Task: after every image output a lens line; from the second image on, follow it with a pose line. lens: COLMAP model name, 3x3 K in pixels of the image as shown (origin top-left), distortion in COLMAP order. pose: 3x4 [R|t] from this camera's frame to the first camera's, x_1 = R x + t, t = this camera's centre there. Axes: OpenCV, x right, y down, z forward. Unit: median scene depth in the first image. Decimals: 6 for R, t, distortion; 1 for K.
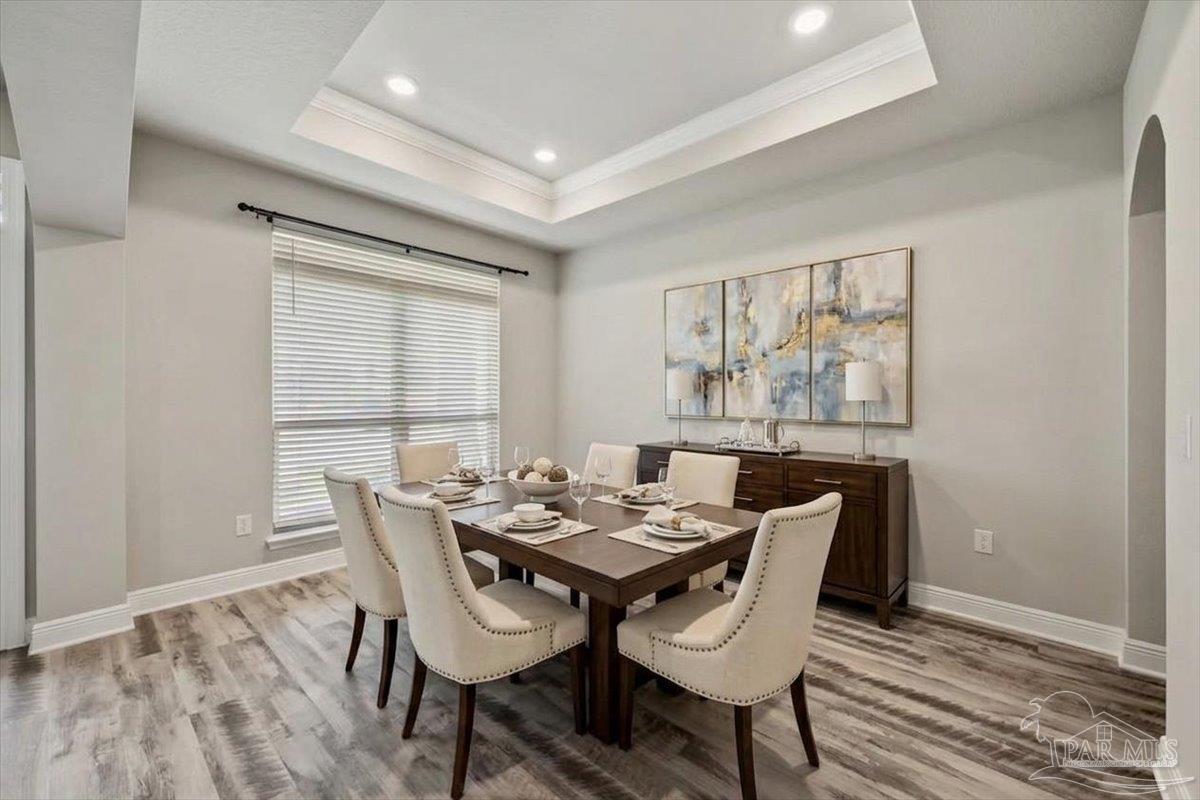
lens RADIAL K [[476.9, 0, 593.1], [0, 476.9, 394.0], [0, 0, 1]] dist [-0.007052, 0.000697]
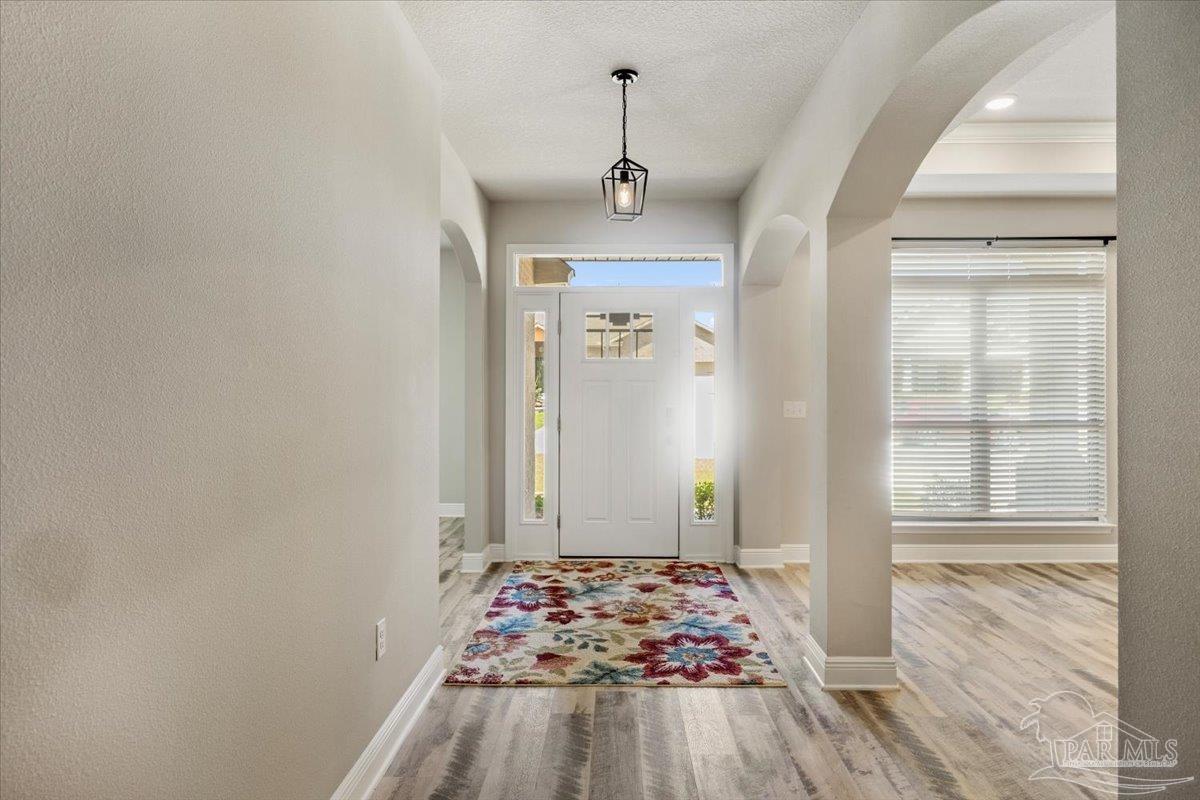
lens RADIAL K [[677.8, 0, 606.2], [0, 677.8, 393.6], [0, 0, 1]] dist [-0.008586, 0.002917]
pose [[0.662212, -0.004168, -0.749305, 0.159336], [0.002671, 0.999991, -0.003201, -0.004067], [0.749312, 0.000118, 0.662217, -0.659778]]
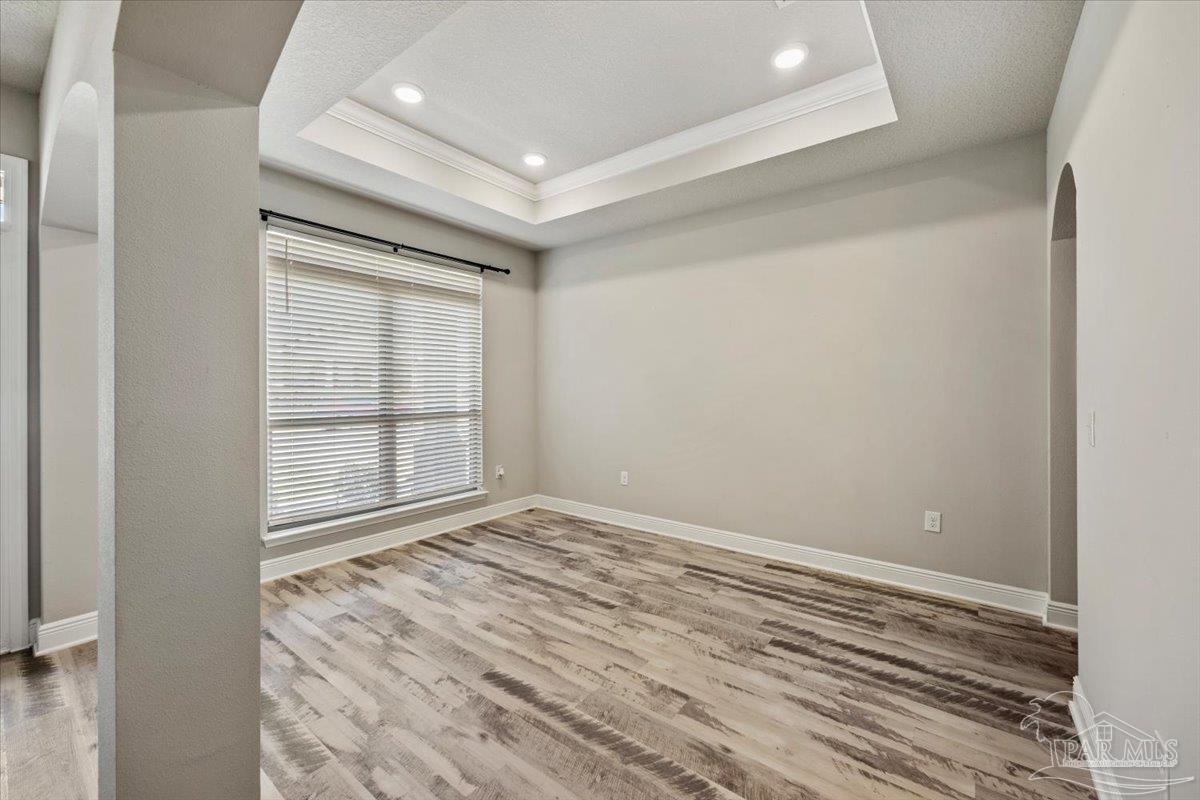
lens RADIAL K [[476.9, 0, 601.1], [0, 476.9, 393.1], [0, 0, 1]] dist [-0.007052, 0.000697]
pose [[0.996301, -0.003499, 0.085861, -0.063934], [0.002961, 0.999975, 0.006402, -0.002729], [-0.085881, -0.006125, 0.996287, -0.061448]]
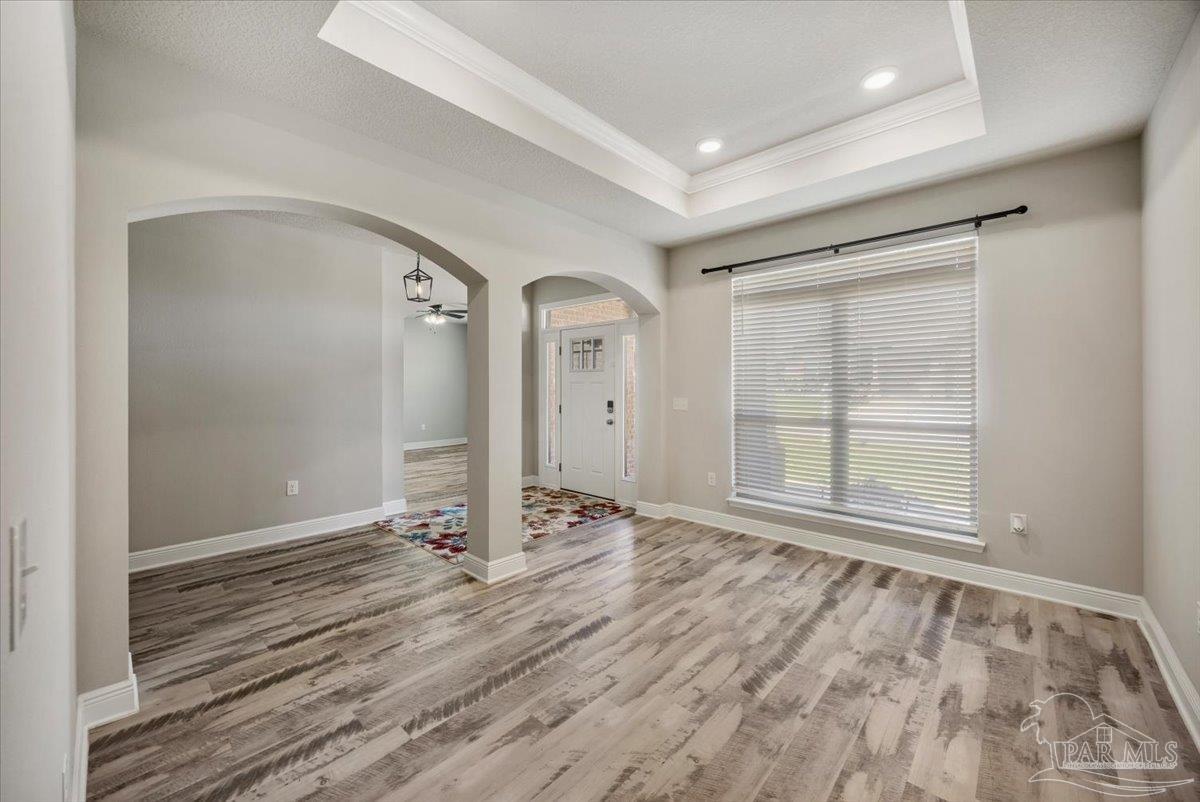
lens RADIAL K [[464.6, 0, 603.9], [0, 464.6, 389.8], [0, 0, 1]] dist [-0.006116, 0.000857]
pose [[-0.002468, 0.004801, -0.999985, 0.850177], [-0.001383, 0.999988, 0.004804, -0.025076], [0.999996, 0.001394, -0.002461, 0.773379]]
